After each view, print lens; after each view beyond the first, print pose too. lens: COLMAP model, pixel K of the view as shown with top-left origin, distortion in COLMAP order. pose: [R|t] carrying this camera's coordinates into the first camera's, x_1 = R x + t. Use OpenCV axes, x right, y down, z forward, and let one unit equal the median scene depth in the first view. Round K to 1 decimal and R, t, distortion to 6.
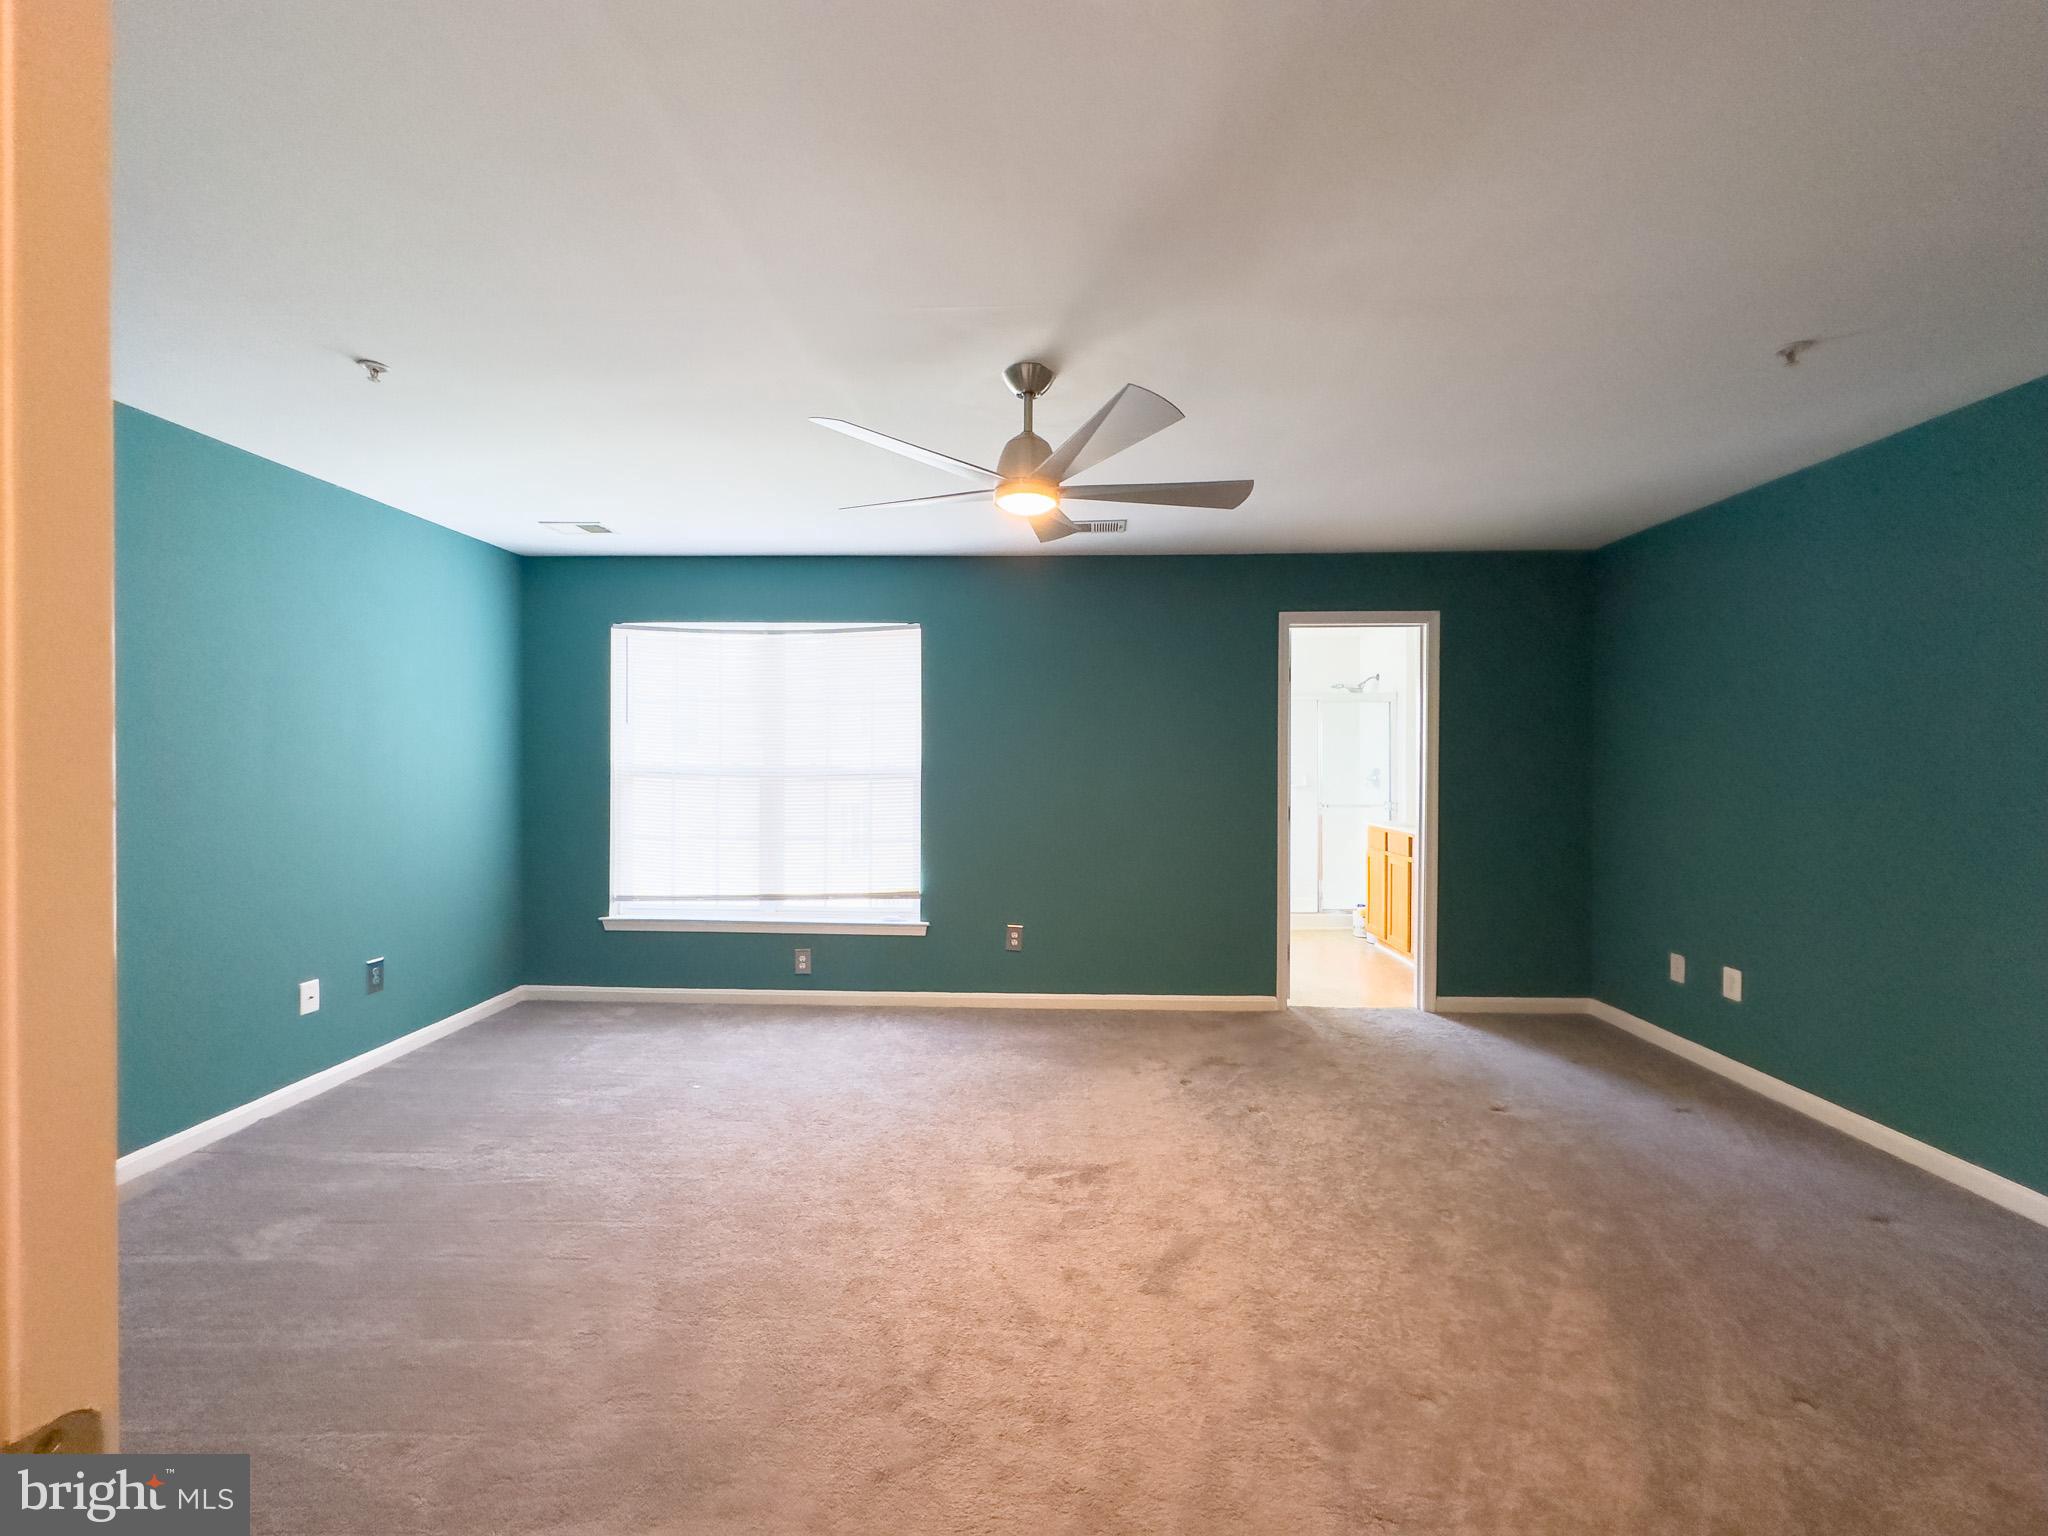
lens RADIAL K [[817.9, 0, 1022.7], [0, 817.9, 765.3], [0, 0, 1]] dist [-0.002301, 0.000118]
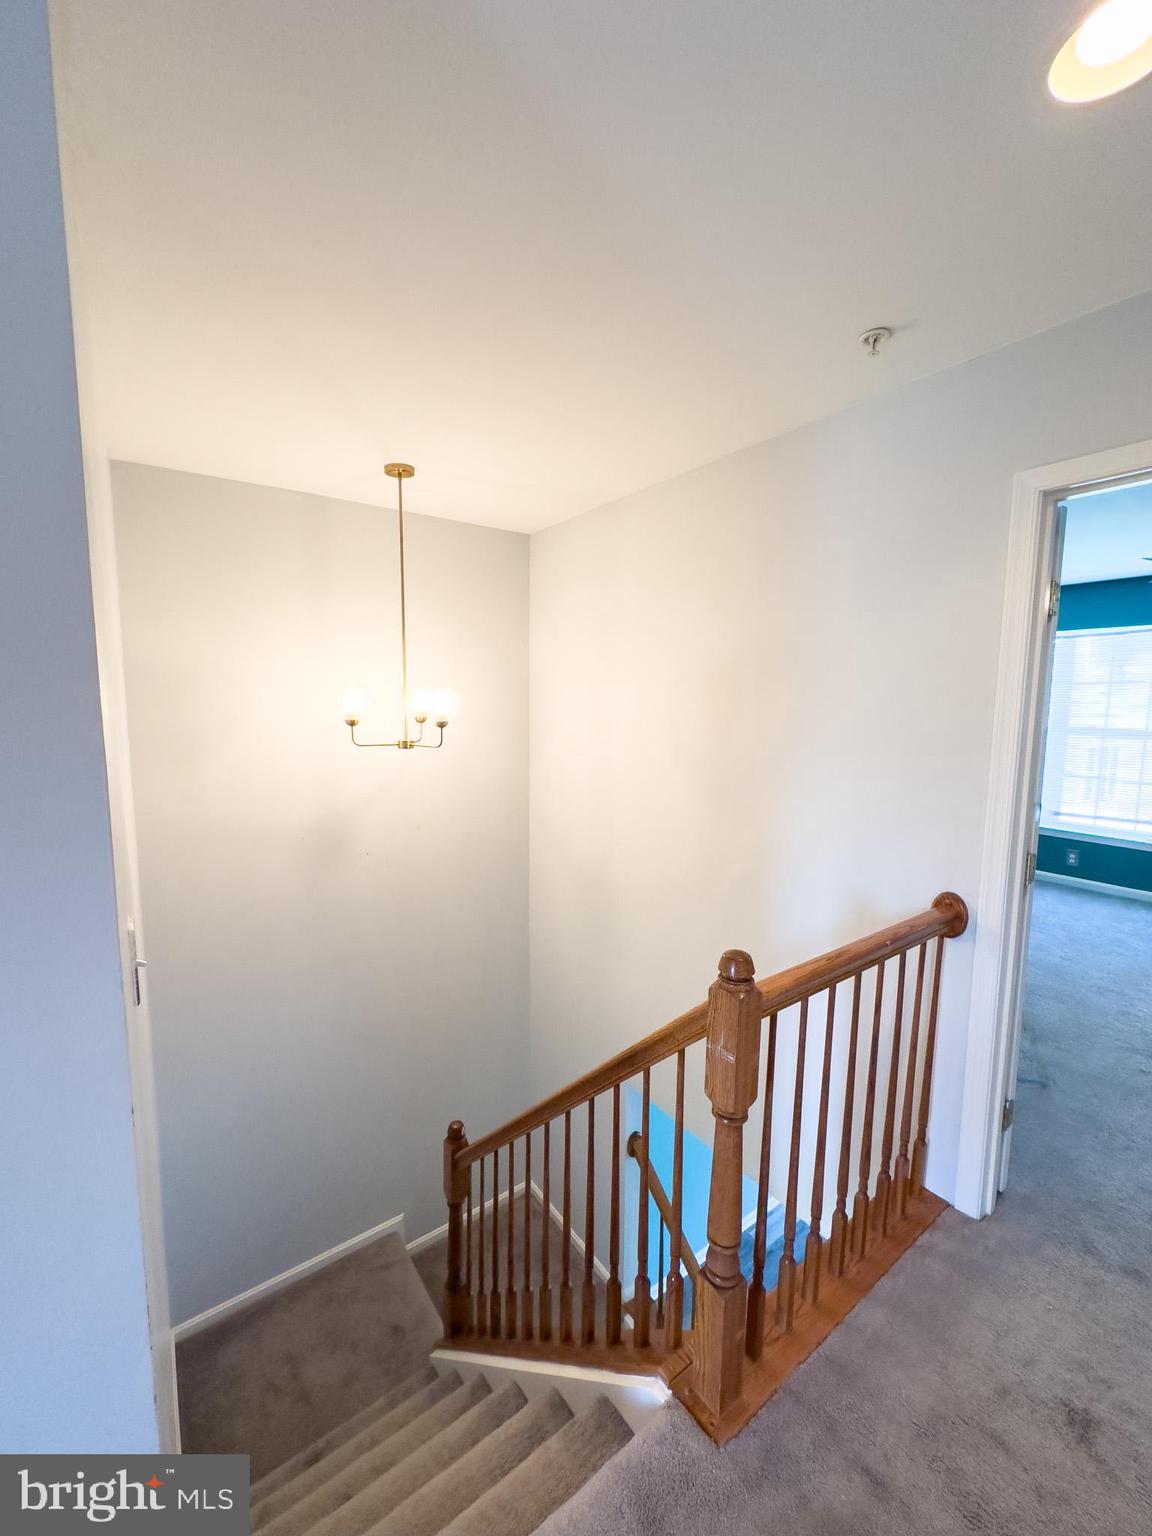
lens RADIAL K [[613.5, 0, 575.7], [0, 613.5, 764.7], [0, 0, 1]] dist [-0.002301, 0.000118]
pose [[0.616983, 0.086435, -0.782216, 0.041680], [-0.009838, 0.994720, 0.102157, -0.044268], [0.786915, -0.055333, 0.614575, -0.483631]]
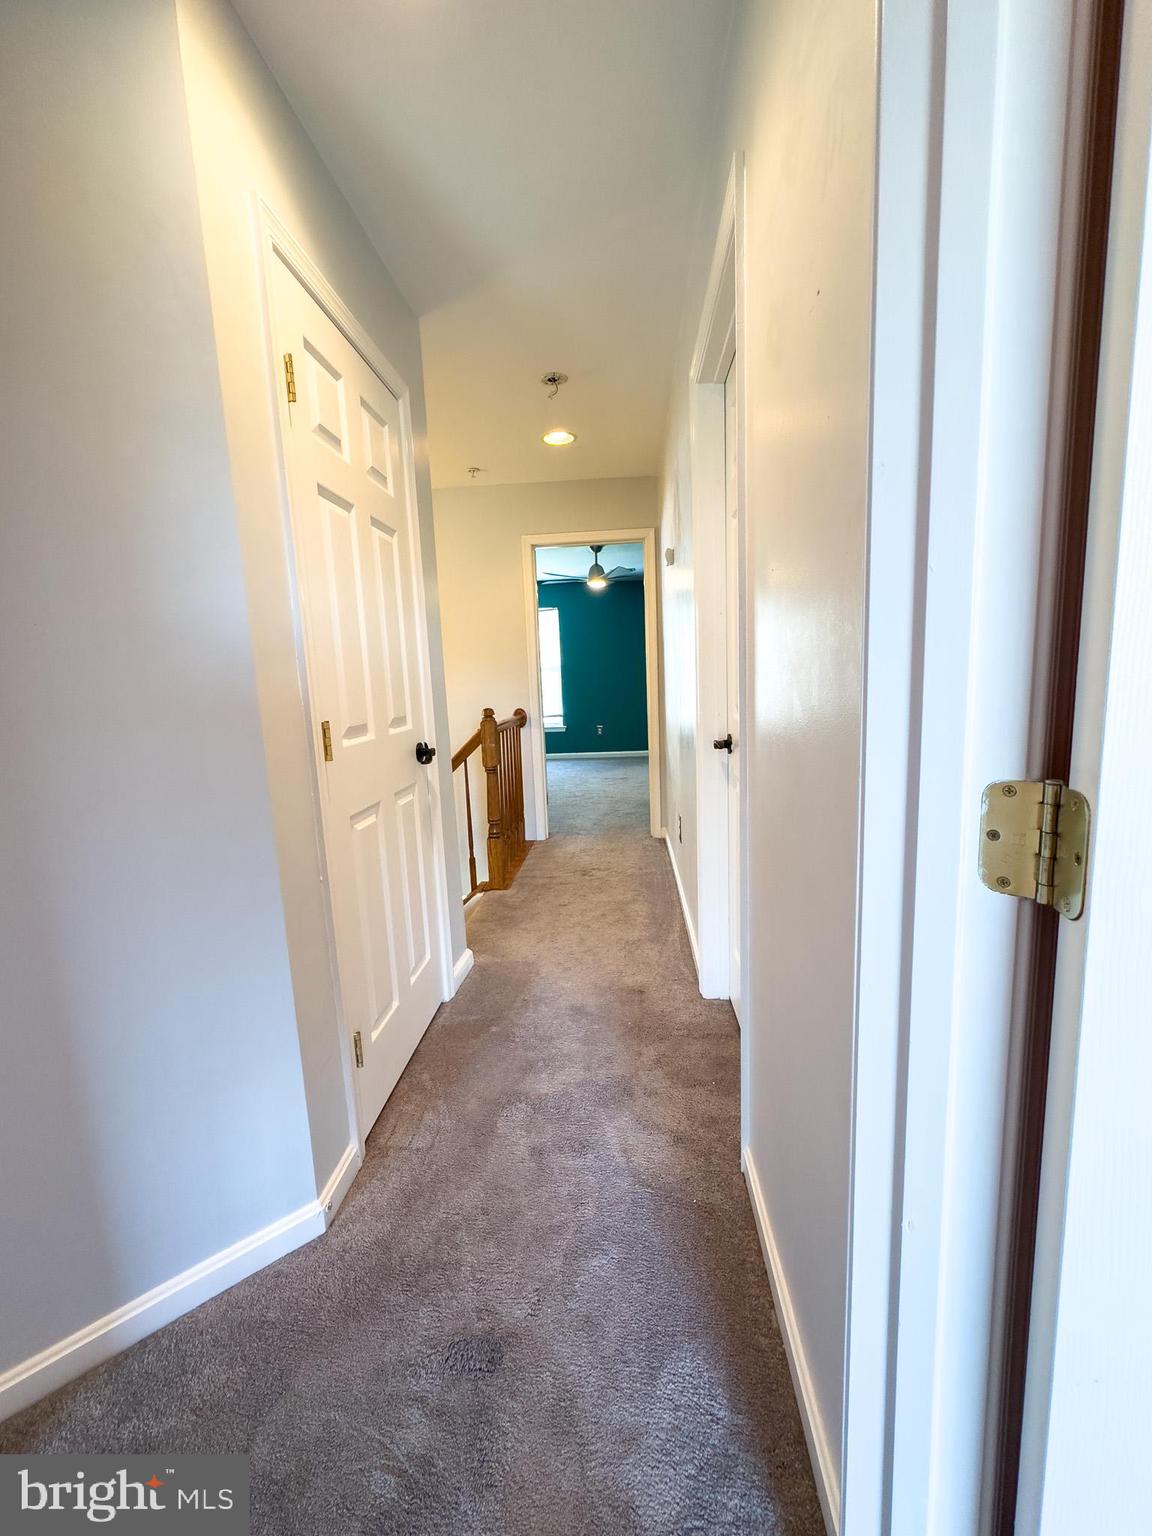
lens RADIAL K [[613.5, 0, 575.7], [0, 613.5, 764.7], [0, 0, 1]] dist [-0.002301, 0.000118]
pose [[0.997780, -0.036356, -0.055790, 0.021431], [0.043915, 0.989053, 0.140877, 0.048592], [0.050058, -0.143014, 0.988454, -1.103006]]
